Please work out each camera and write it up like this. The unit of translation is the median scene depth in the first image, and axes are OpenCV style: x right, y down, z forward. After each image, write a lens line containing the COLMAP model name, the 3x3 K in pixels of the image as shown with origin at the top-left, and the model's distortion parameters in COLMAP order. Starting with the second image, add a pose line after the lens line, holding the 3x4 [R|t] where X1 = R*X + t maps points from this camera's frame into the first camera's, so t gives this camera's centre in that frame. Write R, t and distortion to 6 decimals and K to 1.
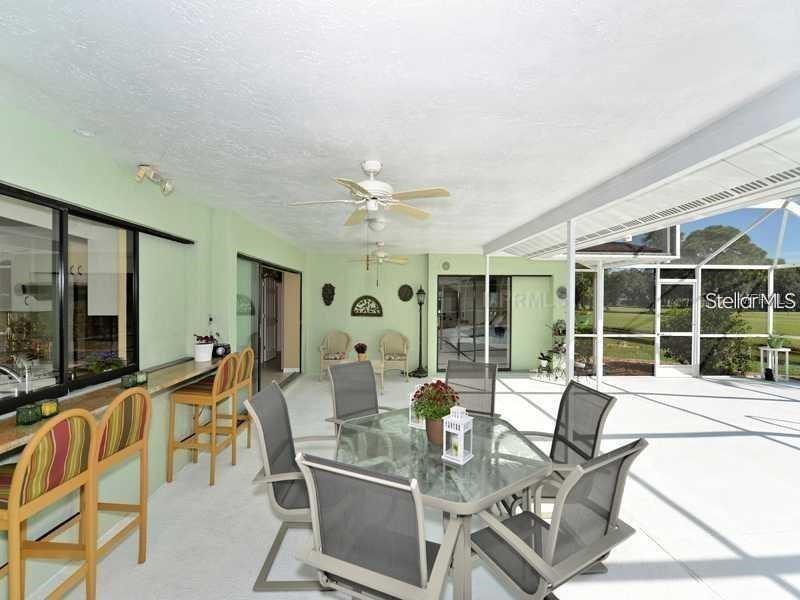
lens RADIAL K [[376.0, 0, 406.2], [0, 376.0, 302.5], [0, 0, 1]] dist [-0.004050, 0.000023]
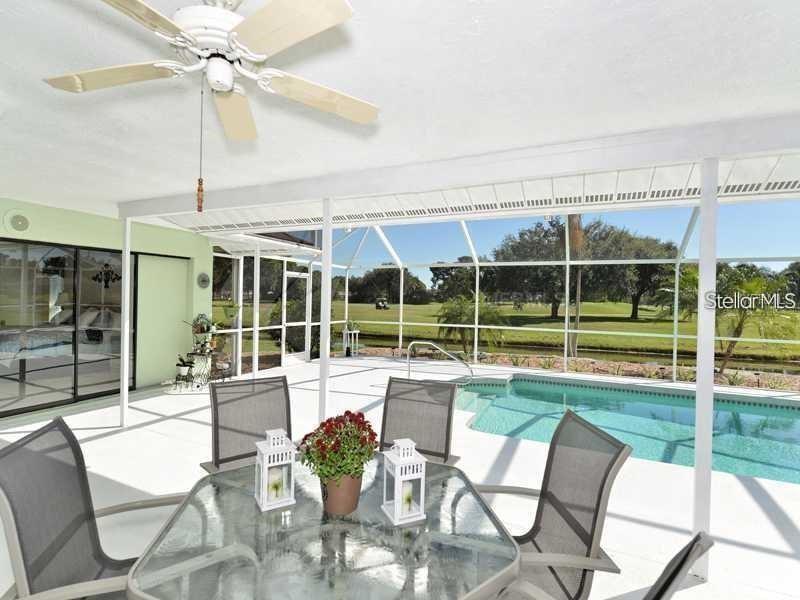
lens RADIAL K [[403.2, 0, 400.9], [0, 403.2, 299.3], [0, 0, 1]] dist [0.004877, 0.000226]
pose [[0.429076, 0.001606, 0.903267, -0.191699], [-0.013556, 0.999897, 0.004661, 0.004478], [-0.903167, -0.014245, 0.429054, 0.237418]]
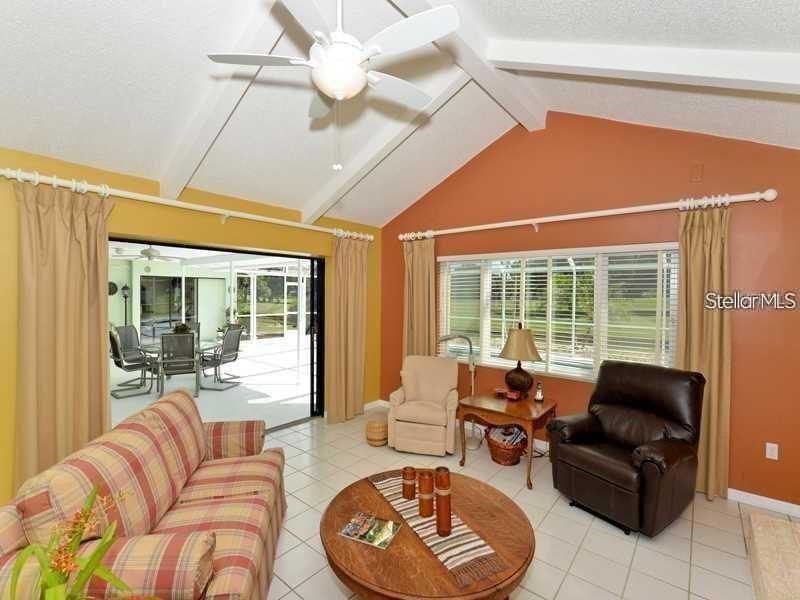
lens RADIAL K [[377.4, 0, 405.4], [0, 377.4, 298.1], [0, 0, 1]] dist [0.002220, 0.000048]
pose [[0.650123, -0.008461, 0.759782, -0.333951], [0.001257, 0.999949, 0.010060, -0.005053], [-0.759828, -0.005585, 0.650101, -0.621359]]
